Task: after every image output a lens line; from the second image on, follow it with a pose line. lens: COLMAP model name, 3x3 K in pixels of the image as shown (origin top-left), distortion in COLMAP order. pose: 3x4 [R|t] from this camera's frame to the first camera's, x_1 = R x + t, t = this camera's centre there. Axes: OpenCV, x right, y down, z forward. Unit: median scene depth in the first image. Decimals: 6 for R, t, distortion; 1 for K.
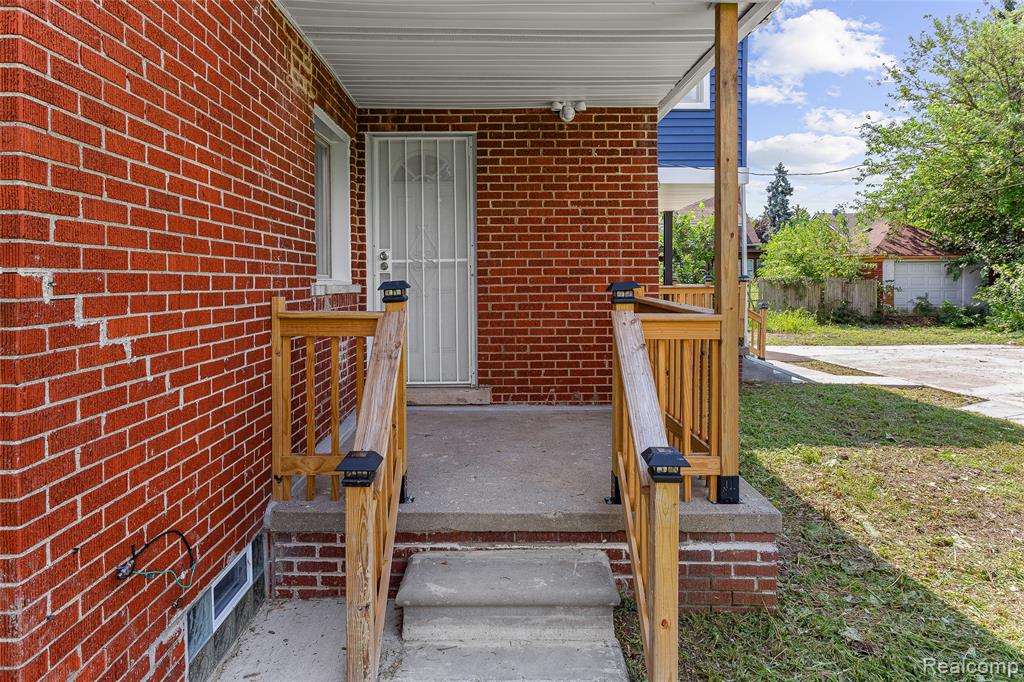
lens RADIAL K [[618.1, 0, 510.3], [0, 618.1, 284.1], [0, 0, 1]] dist [0.018203, -0.003053]
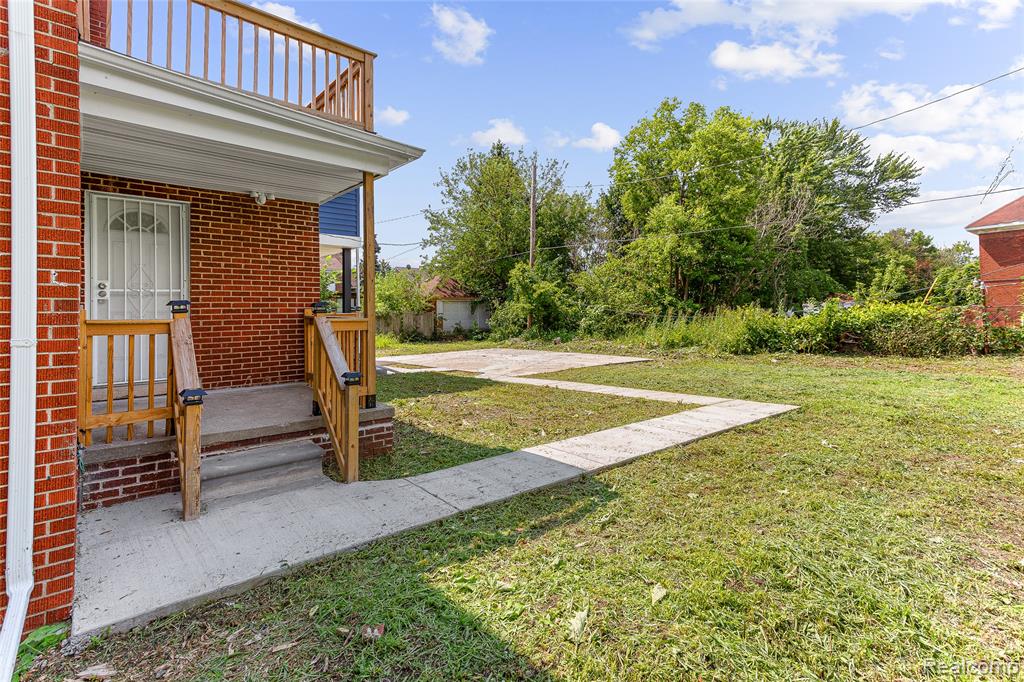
lens RADIAL K [[486.6, 0, 512.4], [0, 486.6, 311.5], [0, 0, 1]] dist [0.000944, 0.000351]
pose [[0.769340, -0.001079, 0.638838, -0.202874], [0.010414, 0.999887, -0.010853, 0.029453], [-0.638754, 0.015003, 0.769264, -0.352800]]
